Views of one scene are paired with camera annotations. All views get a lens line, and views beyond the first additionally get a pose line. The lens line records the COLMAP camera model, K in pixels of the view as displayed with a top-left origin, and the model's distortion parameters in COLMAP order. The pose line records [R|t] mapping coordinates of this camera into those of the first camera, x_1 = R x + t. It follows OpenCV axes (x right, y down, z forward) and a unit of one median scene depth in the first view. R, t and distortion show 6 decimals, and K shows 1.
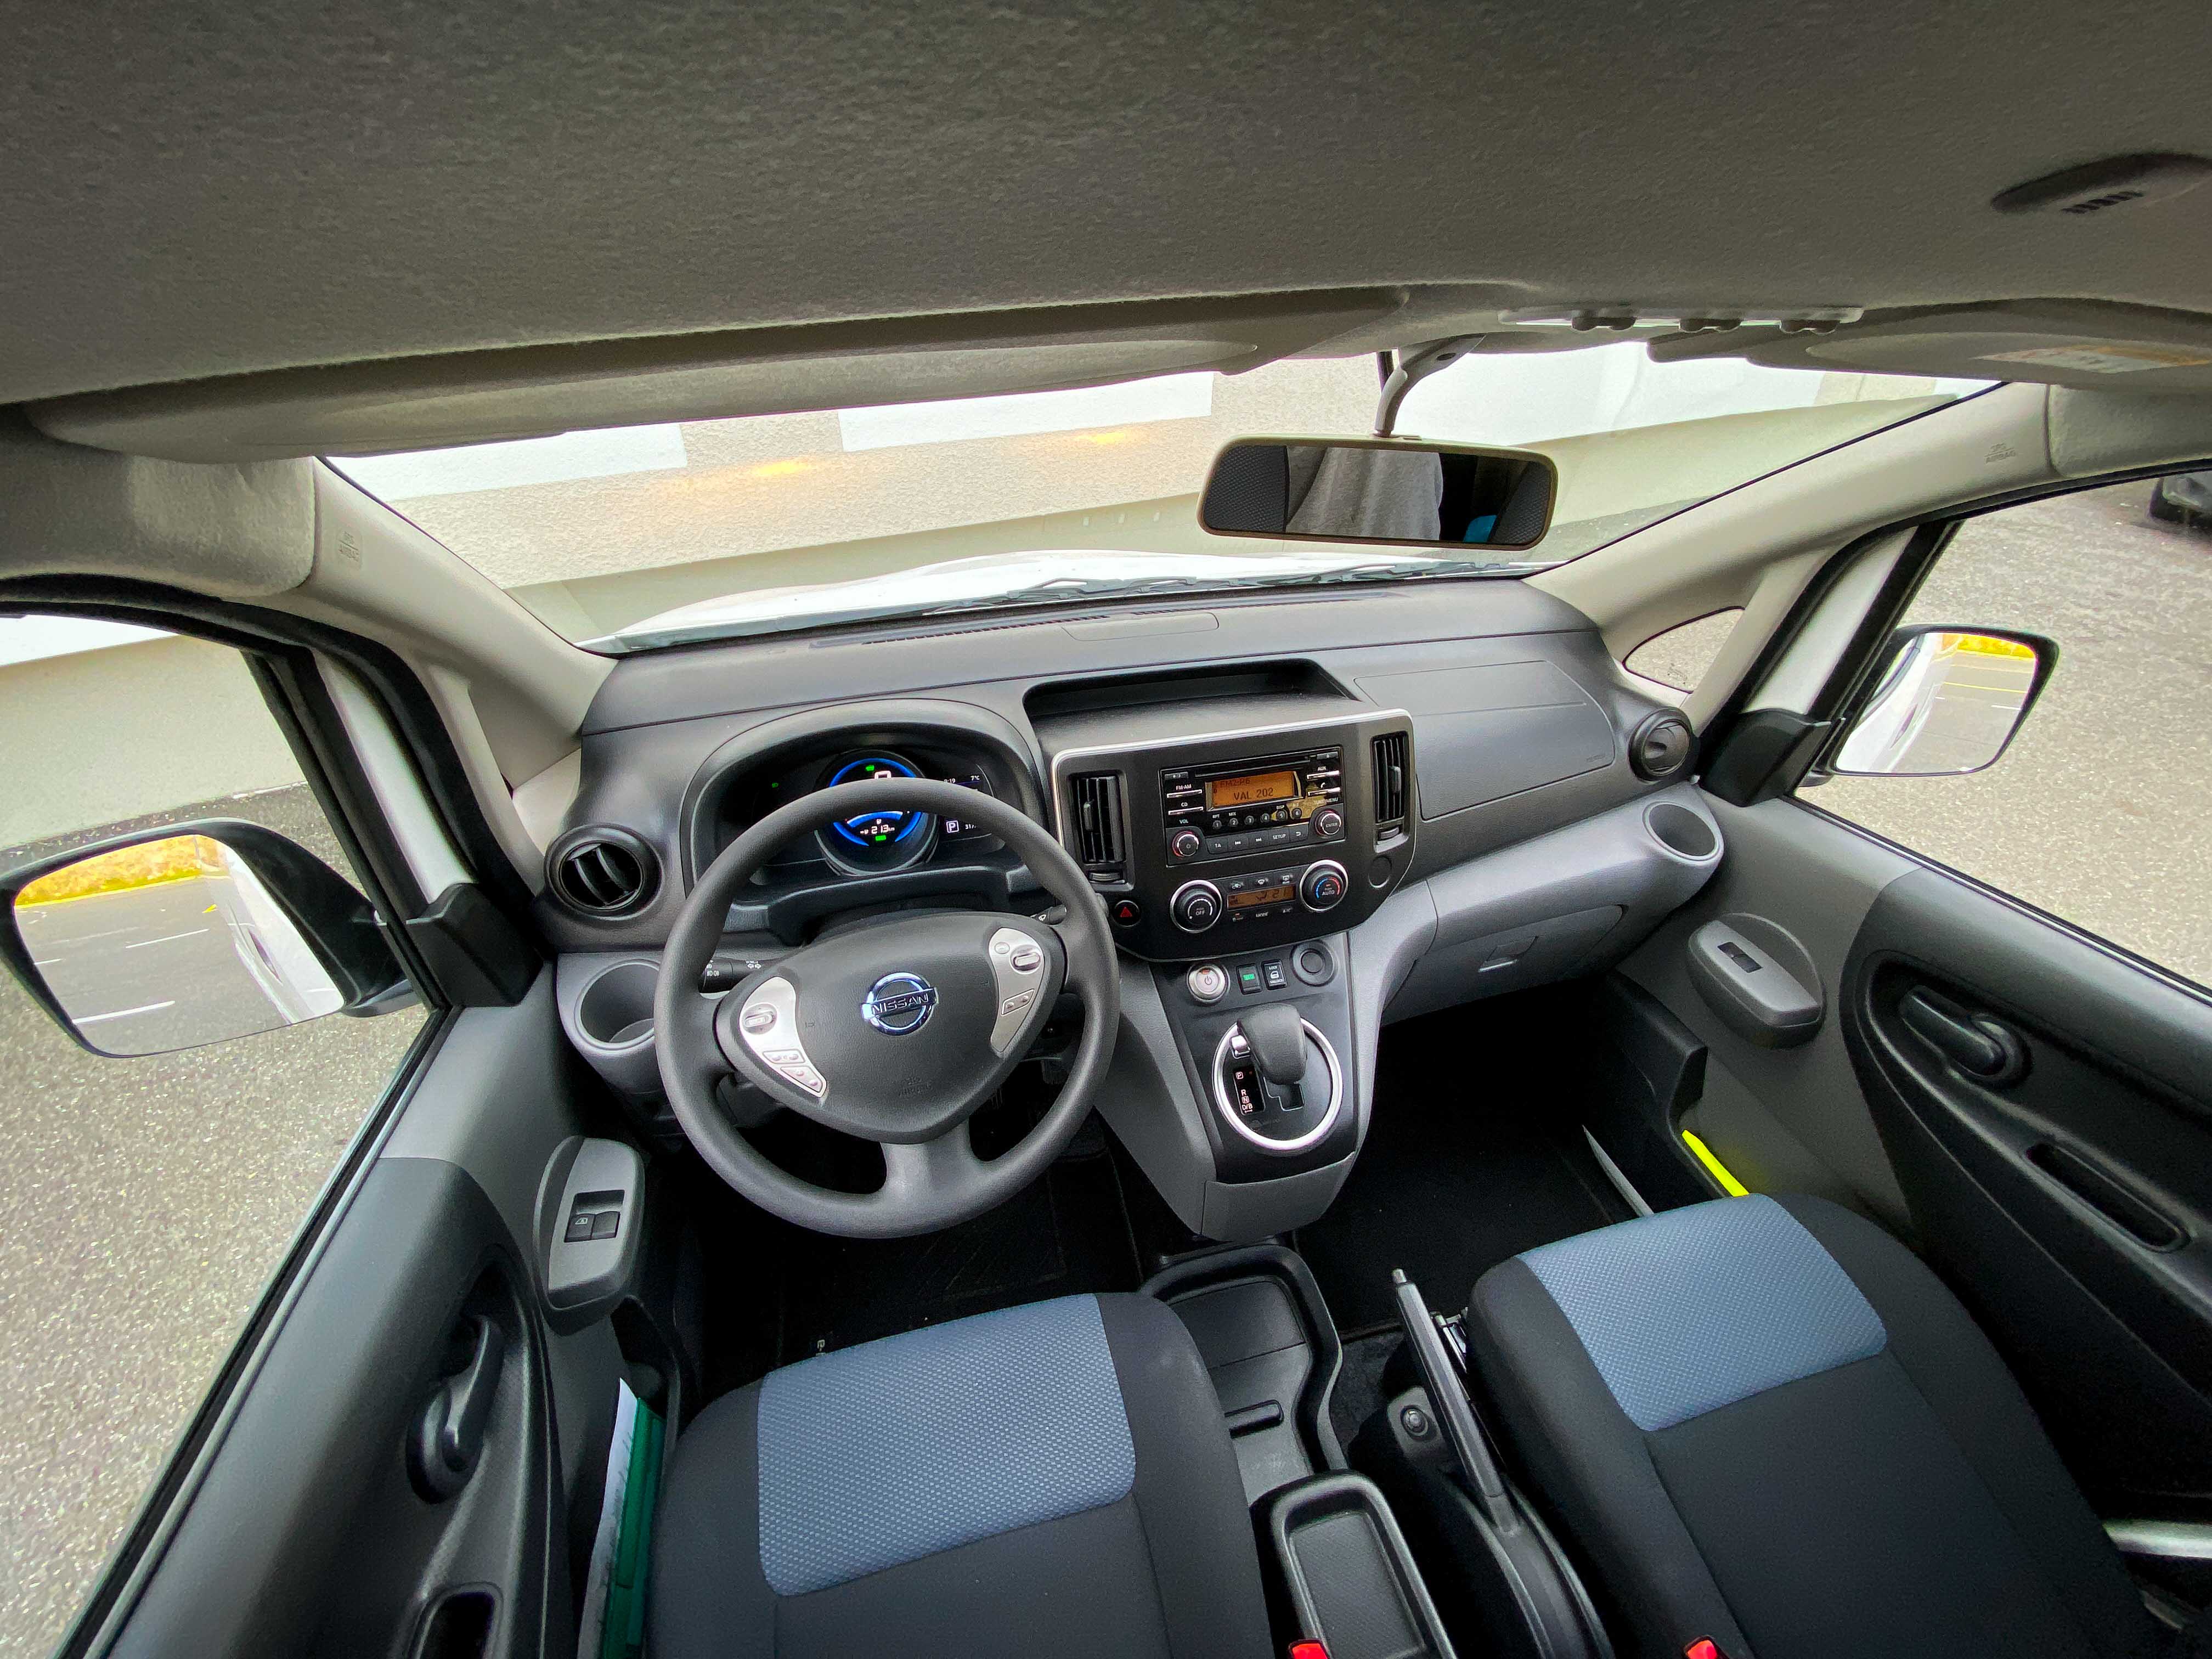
lens RADIAL K [[902.8, 0, 1157.0], [0, 902.8, 818.4], [0, 0, 1]] dist [0.025492, -0.022207]
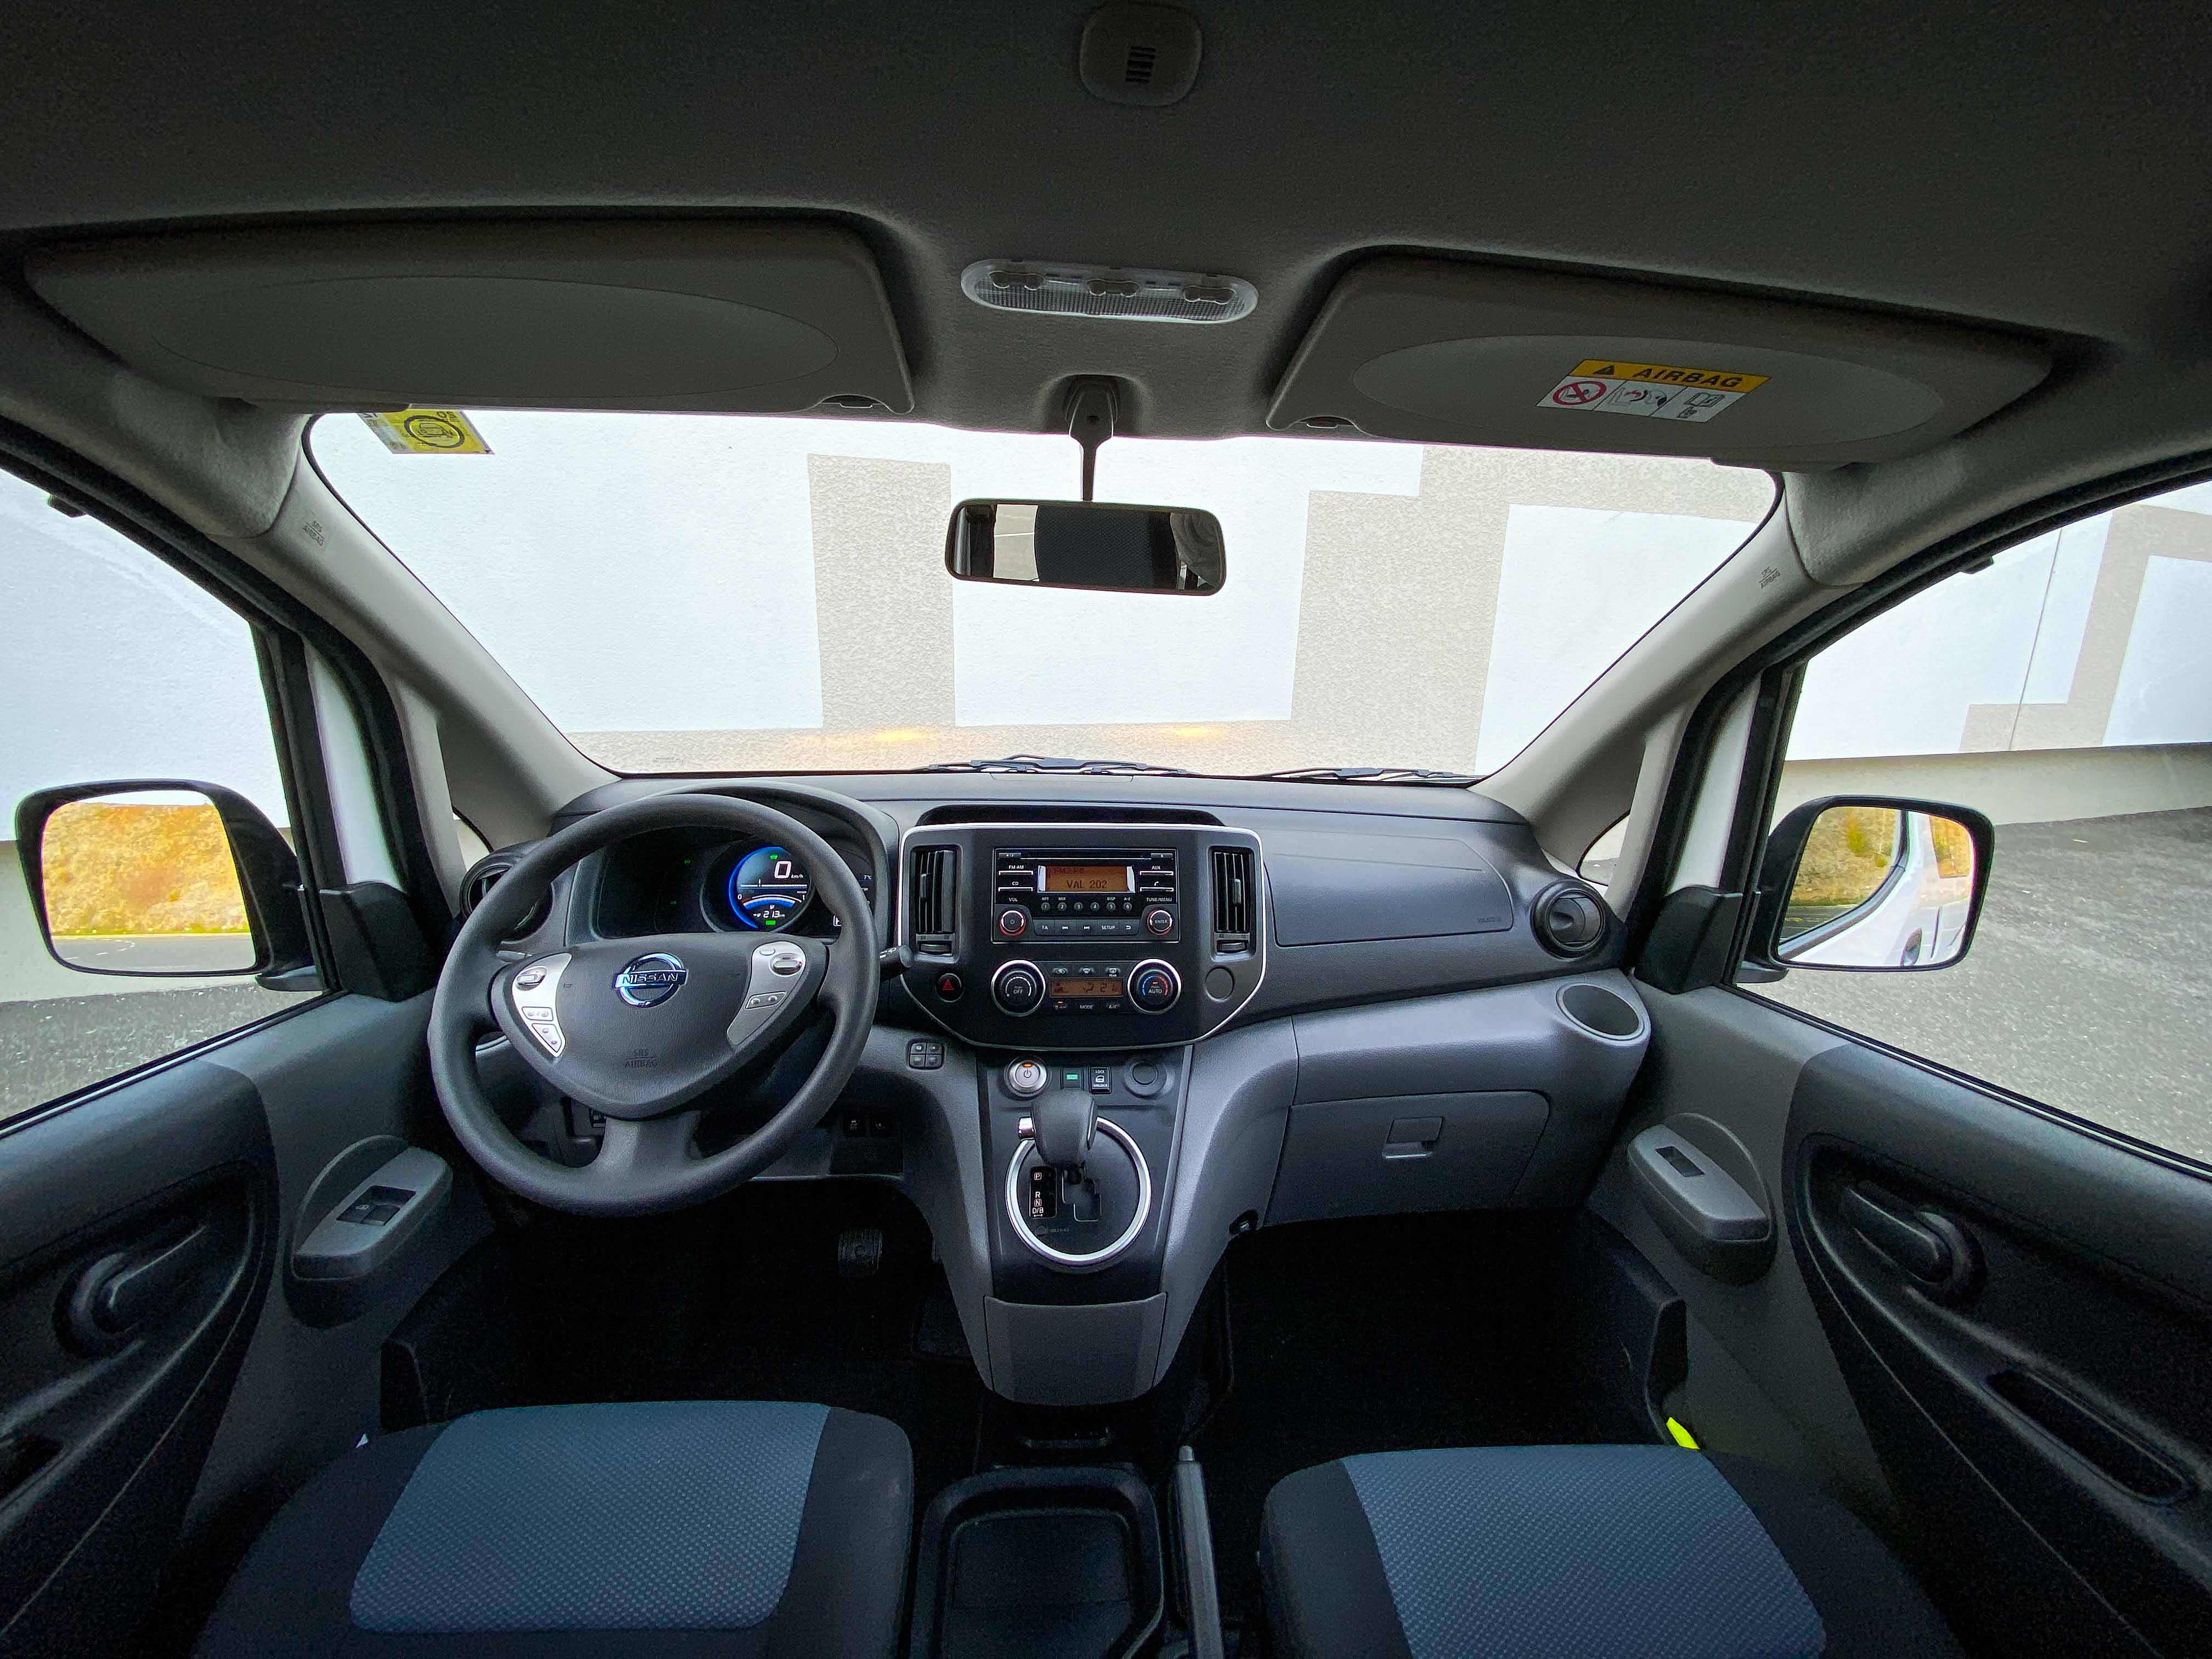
lens RADIAL K [[902.8, 0, 1157.0], [0, 902.8, 818.4], [0, 0, 1]] dist [0.025492, -0.022207]
pose [[0.983763, 0.048176, -0.172887, 0.359004], [-0.106651, 0.931690, -0.347246, 0.253210], [0.144348, 0.360046, 0.921700, 0.020137]]
